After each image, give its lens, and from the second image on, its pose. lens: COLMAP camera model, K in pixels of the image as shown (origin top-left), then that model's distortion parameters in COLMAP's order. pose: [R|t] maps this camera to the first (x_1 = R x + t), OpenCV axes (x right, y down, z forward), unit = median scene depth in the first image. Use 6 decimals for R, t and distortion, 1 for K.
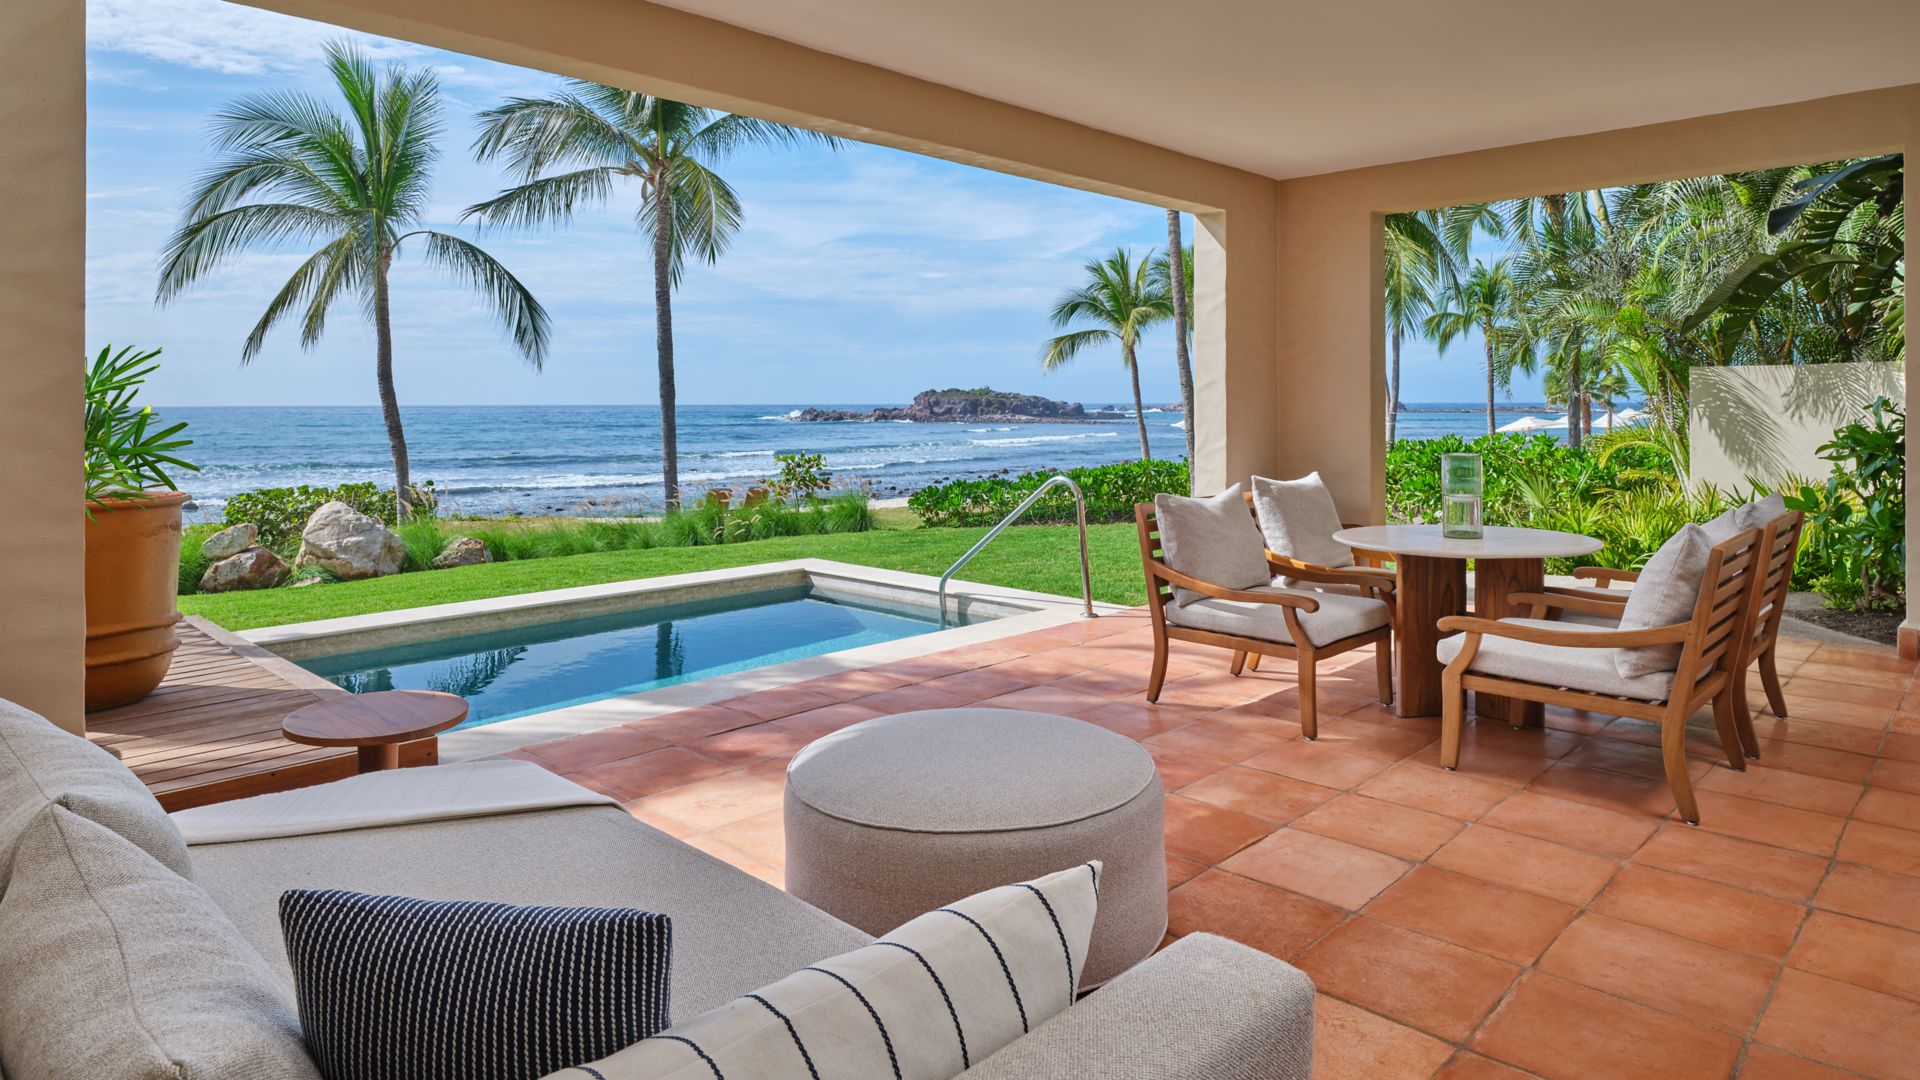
lens RADIAL K [[1127.0, 0, 960.0], [0, 1127.0, 540.0], [0, 0, 1]] dist [0.000394, 0.000326]
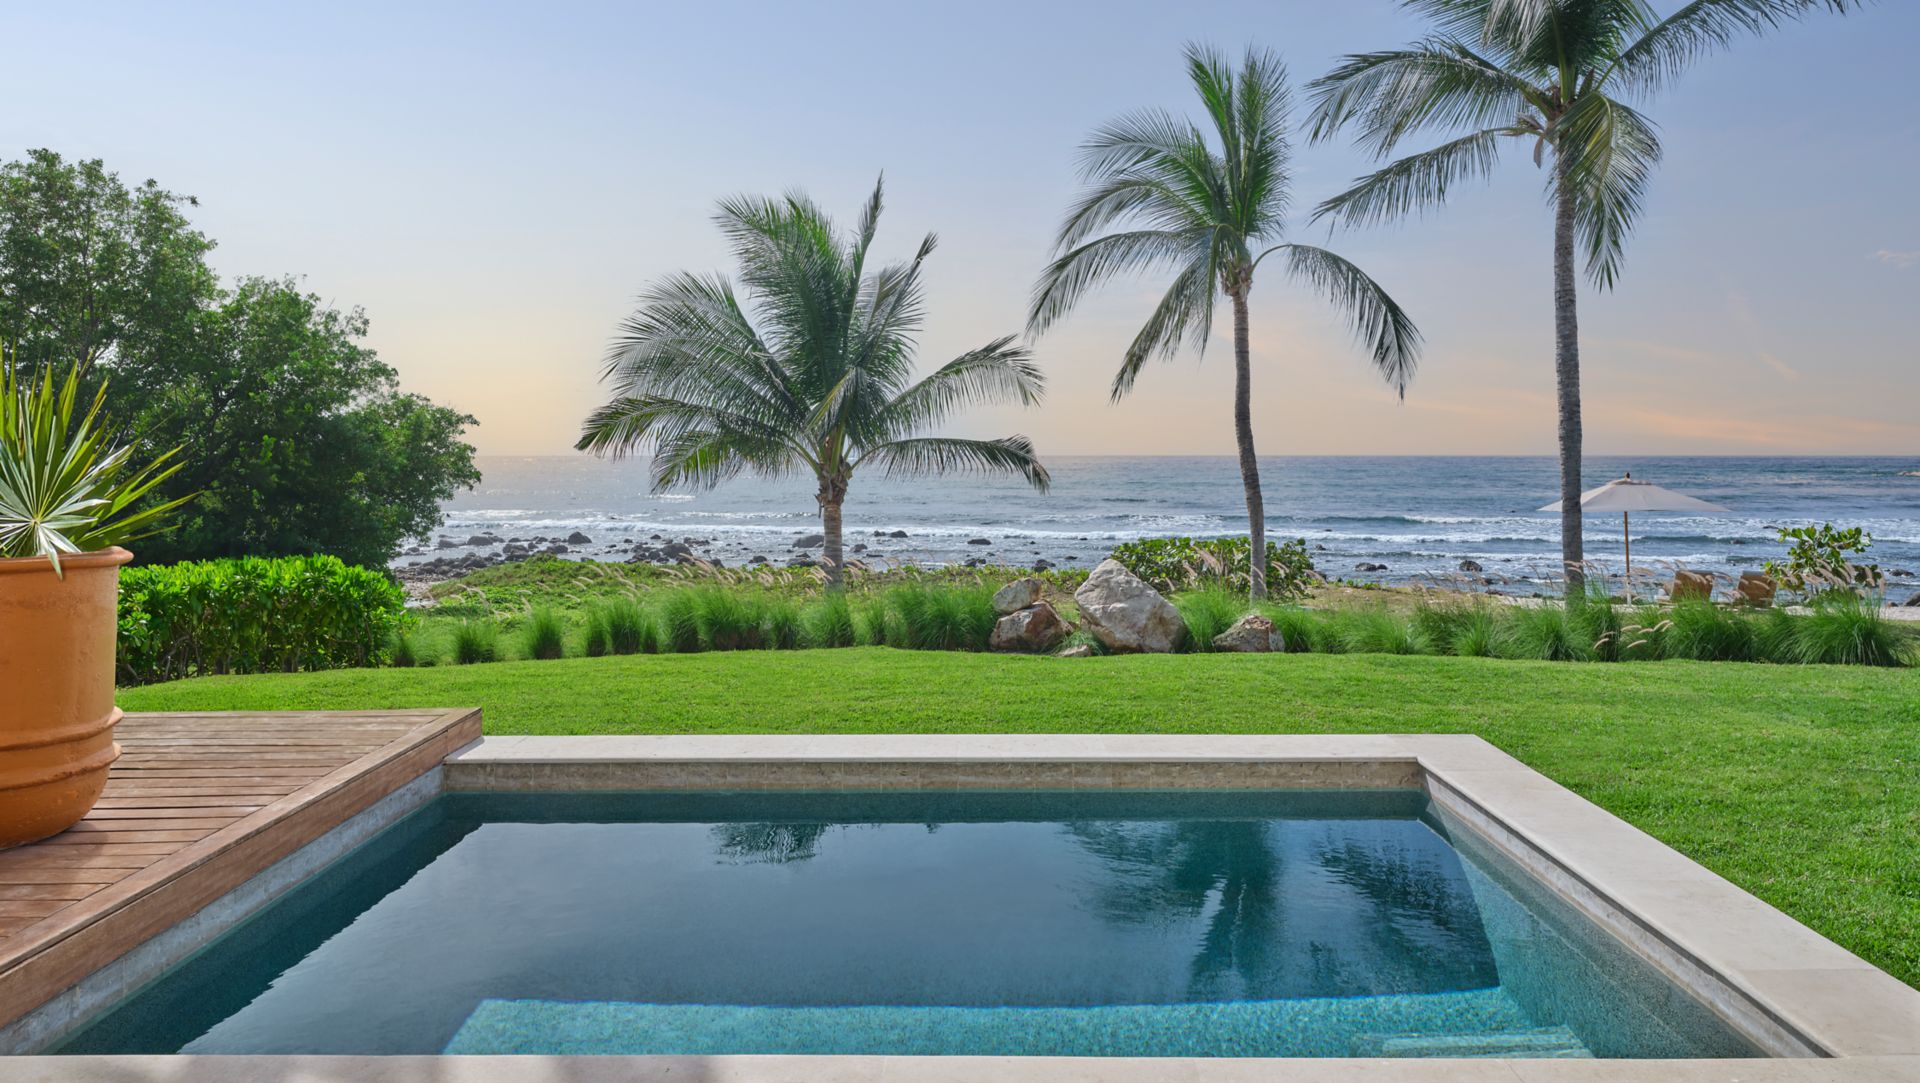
lens RADIAL K [[1287.8, 0, 964.2], [0, 1287.8, 509.8], [0, 0, 1]] dist [-0.003299, -0.000479]
pose [[0.704478, 0.033696, -0.708926, 0.050640], [-0.088243, 0.995280, -0.040383, -0.018418], [0.704219, 0.091007, 0.704126, 0.187997]]
